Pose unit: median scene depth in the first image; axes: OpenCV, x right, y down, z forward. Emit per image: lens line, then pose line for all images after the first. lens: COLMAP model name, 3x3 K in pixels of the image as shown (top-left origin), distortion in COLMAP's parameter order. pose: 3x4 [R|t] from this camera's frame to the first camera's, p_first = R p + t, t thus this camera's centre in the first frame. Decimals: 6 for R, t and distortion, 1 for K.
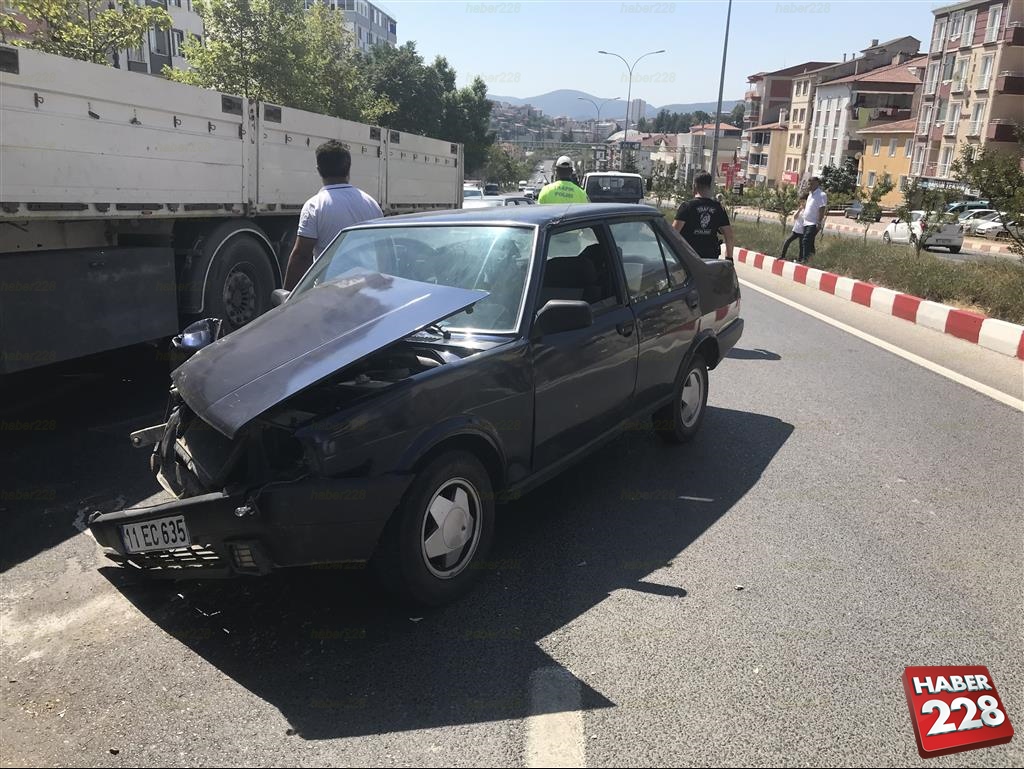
lens RADIAL K [[852.9, 0, 506.2], [0, 852.9, 385.9], [0, 0, 1]] dist [0.019878, -0.021602]
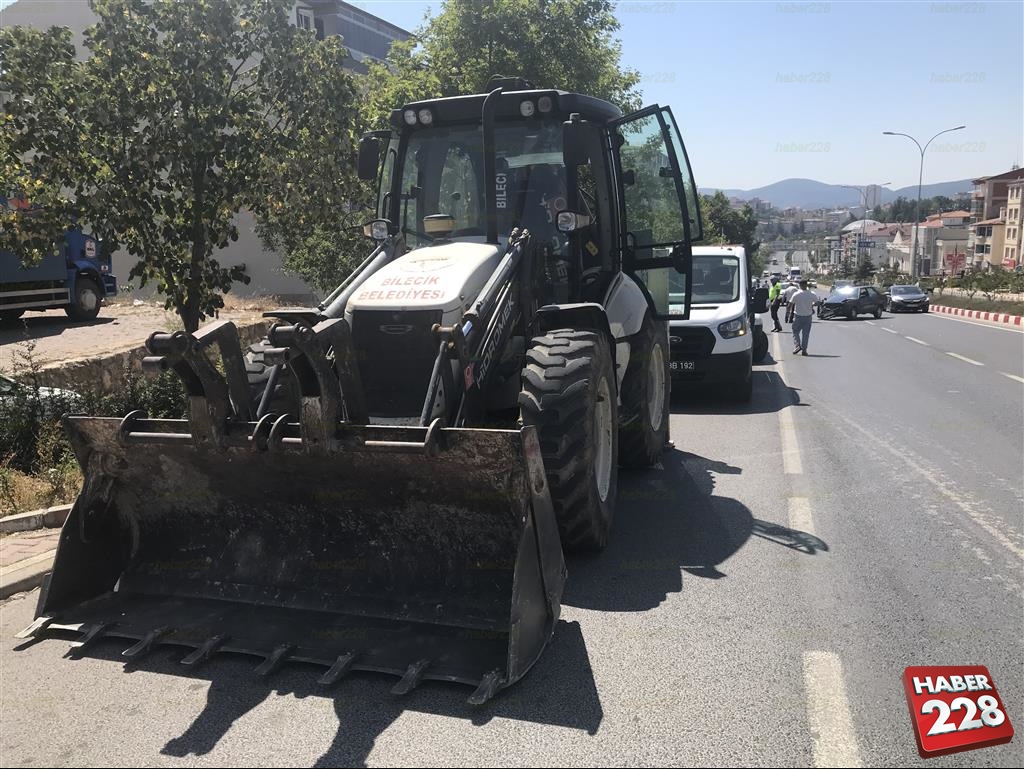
lens RADIAL K [[852.9, 0, 507.4], [0, 852.9, 386.3], [0, 0, 1]] dist [0.019878, -0.021602]
pose [[0.967142, -0.007939, -0.254113, -0.058496], [-0.019541, 0.994234, -0.105433, 0.085400], [0.253485, 0.106934, 0.961411, -0.391628]]
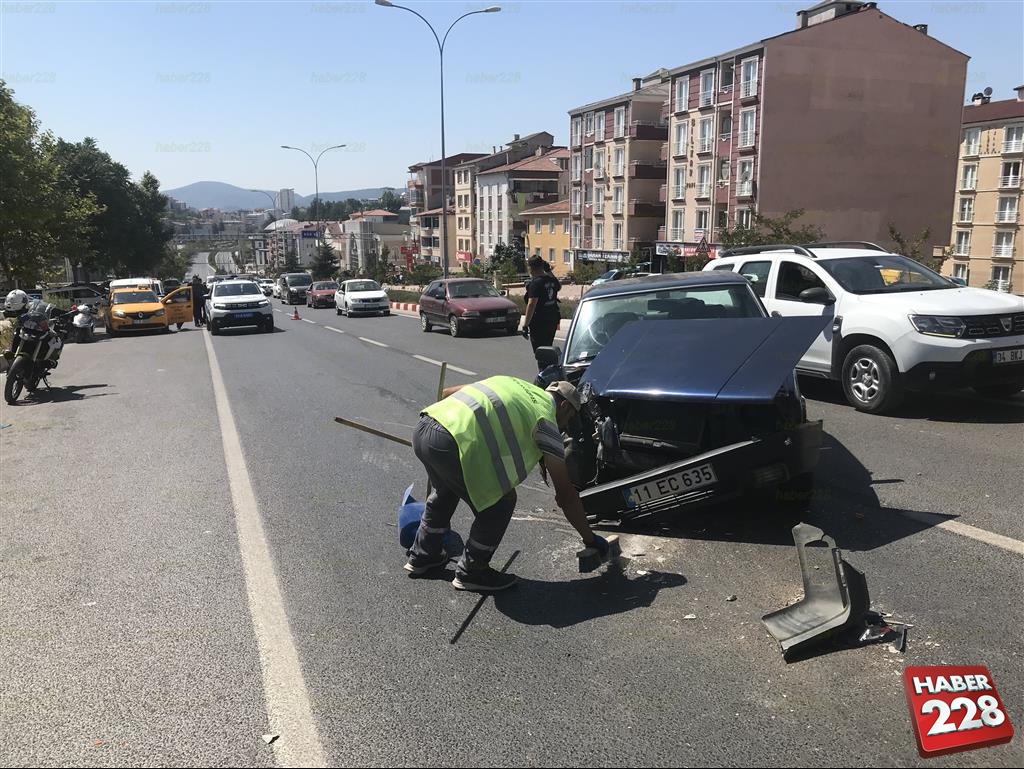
lens RADIAL K [[852.9, 0, 513.1], [0, 852.9, 388.0], [0, 0, 1]] dist [0.019878, -0.021602]
pose [[0.920387, -0.113139, 0.374282, -0.042494], [0.147543, 0.986952, -0.064479, 0.001872], [-0.362103, 0.114568, 0.925070, -0.013014]]
